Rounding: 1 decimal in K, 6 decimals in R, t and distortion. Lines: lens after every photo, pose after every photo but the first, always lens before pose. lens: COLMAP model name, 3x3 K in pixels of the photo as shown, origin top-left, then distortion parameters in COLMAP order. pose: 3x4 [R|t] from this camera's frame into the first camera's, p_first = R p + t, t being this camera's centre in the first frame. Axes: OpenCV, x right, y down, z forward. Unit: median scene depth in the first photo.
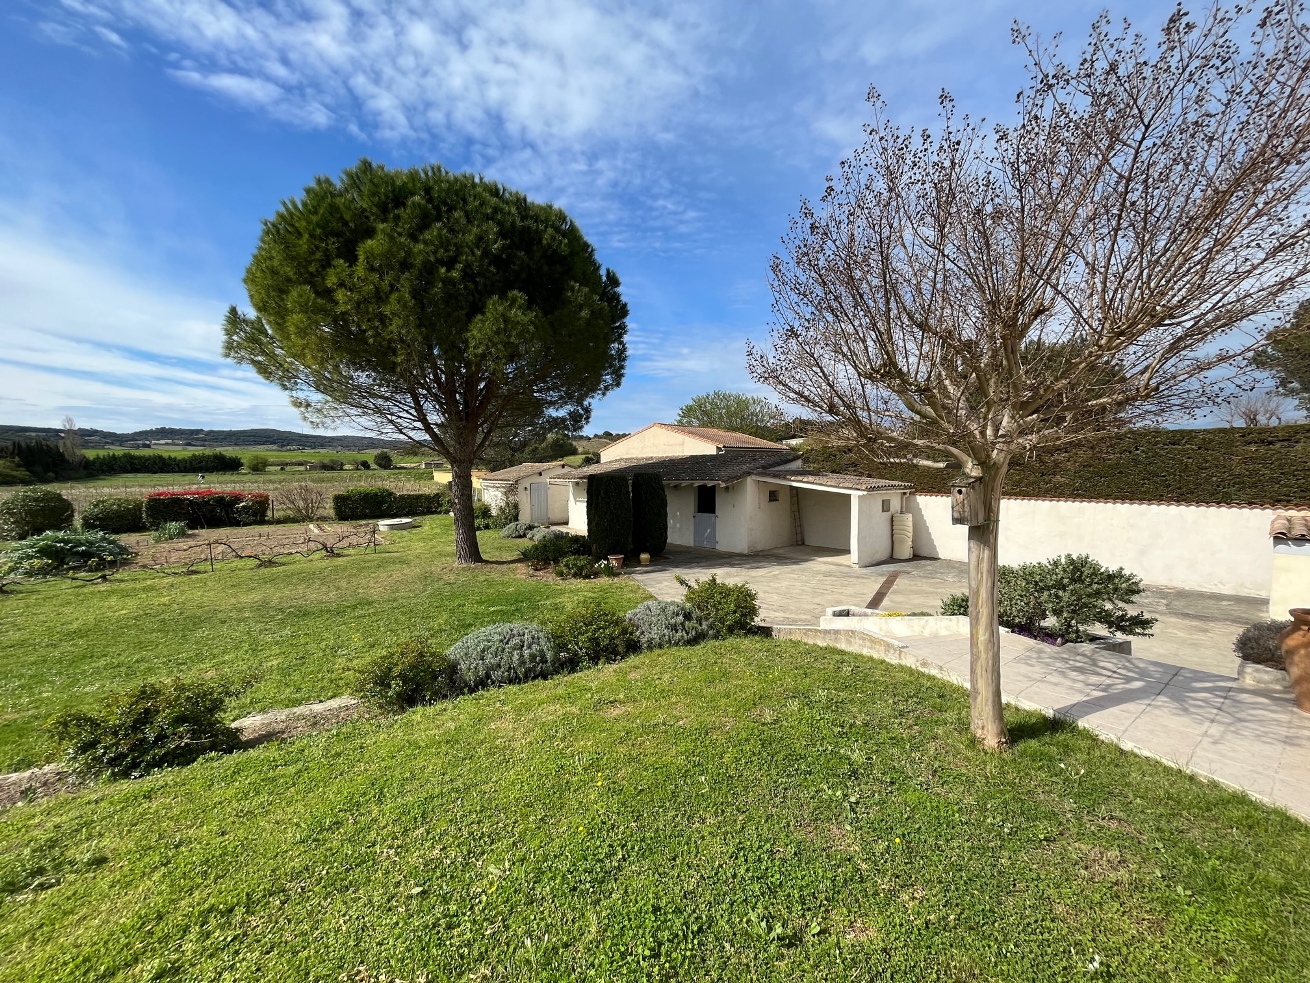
lens RADIAL K [[527.8, 0, 652.6], [0, 527.8, 489.1], [0, 0, 1]] dist [-0.000516, -0.001234]
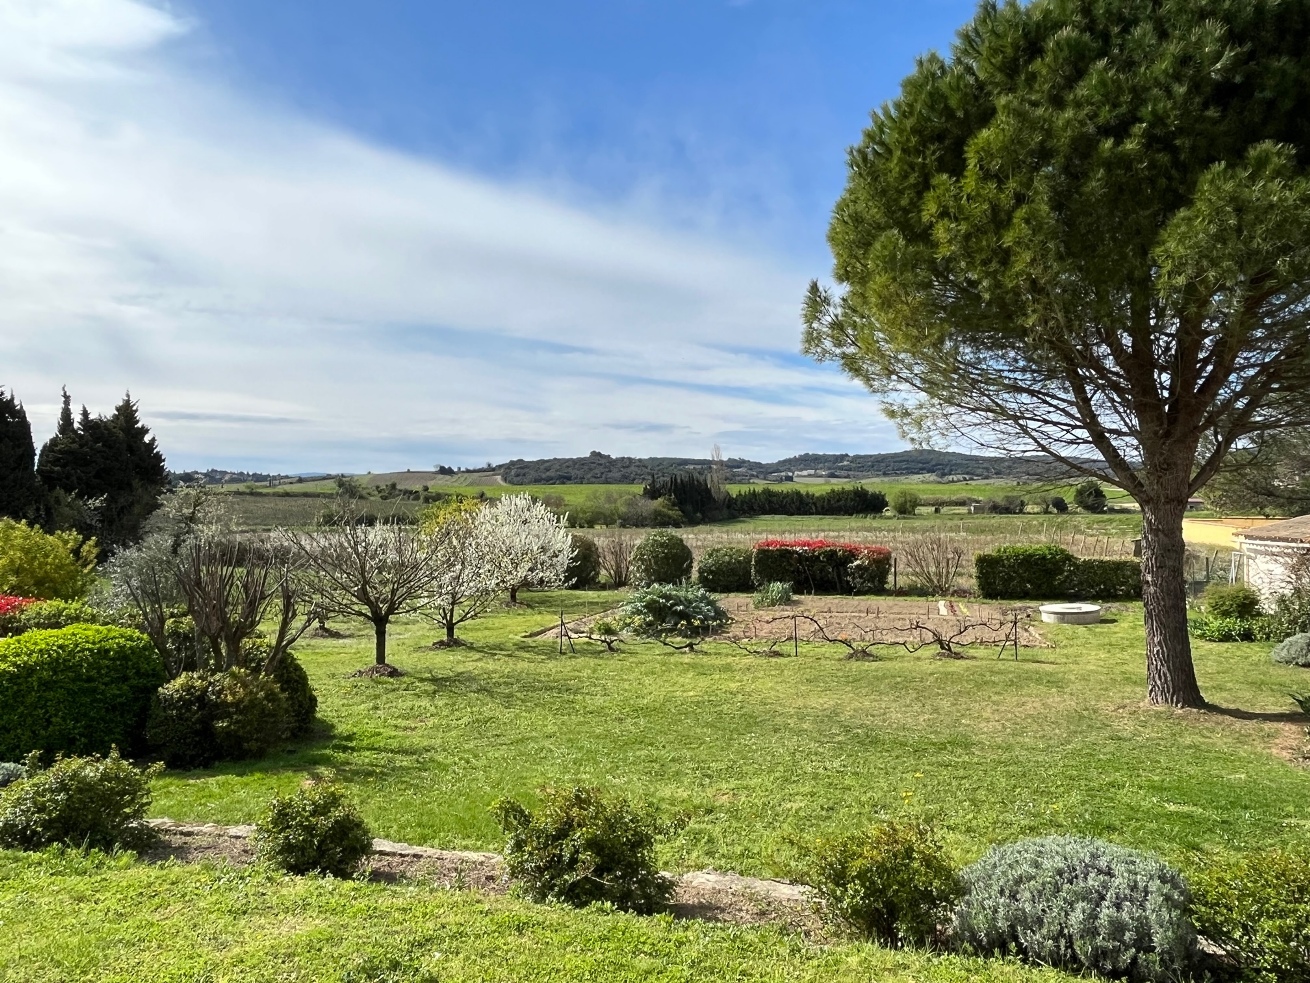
lens RADIAL K [[959.9, 0, 655.1], [0, 959.9, 494.3], [0, 0, 1]] dist [-0.007959, -0.007520]
pose [[0.614720, -0.004912, -0.788730, 0.078768], [-0.039998, 0.998500, -0.037392, -0.005963], [0.787731, 0.054534, 0.613601, 0.061326]]
